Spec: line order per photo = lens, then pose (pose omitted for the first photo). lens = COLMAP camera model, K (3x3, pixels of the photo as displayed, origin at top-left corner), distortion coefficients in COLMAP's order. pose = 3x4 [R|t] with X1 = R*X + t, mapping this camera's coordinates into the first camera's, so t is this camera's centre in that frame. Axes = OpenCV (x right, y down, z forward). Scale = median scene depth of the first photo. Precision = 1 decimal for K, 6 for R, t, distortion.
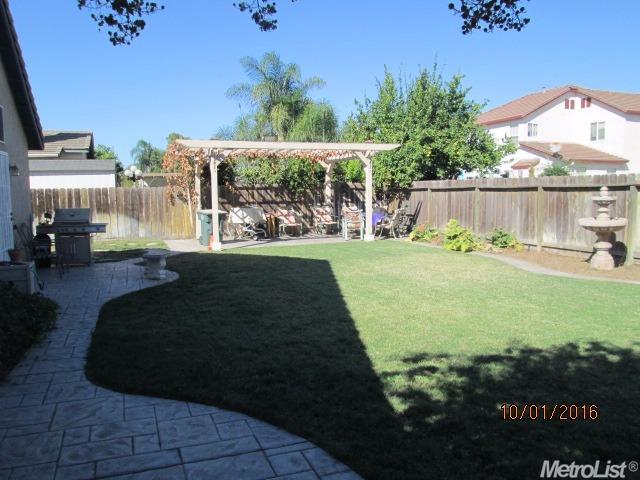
lens RADIAL K [[535.2, 0, 320.0], [0, 535.2, 240.0], [0, 0, 1]] dist [-0.036791, 0.020159]
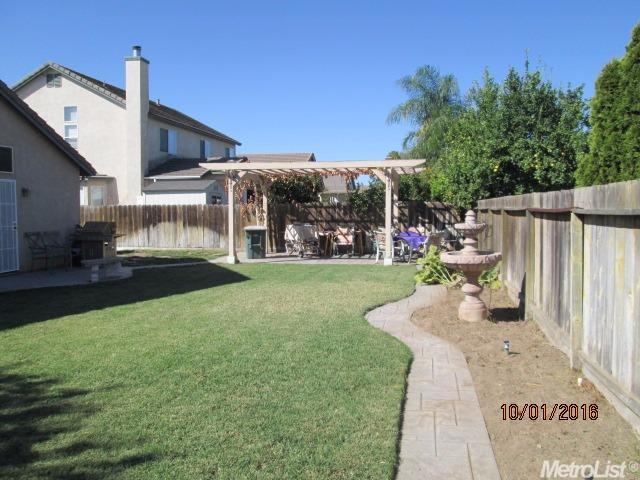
lens RADIAL K [[535.2, 0, 320.0], [0, 535.2, 240.0], [0, 0, 1]] dist [-0.036791, 0.020159]
pose [[0.846978, 0.044337, -0.529776, 0.423334], [-0.059776, 0.998139, -0.012031, -0.020859], [0.528257, 0.041858, 0.848052, 0.135760]]
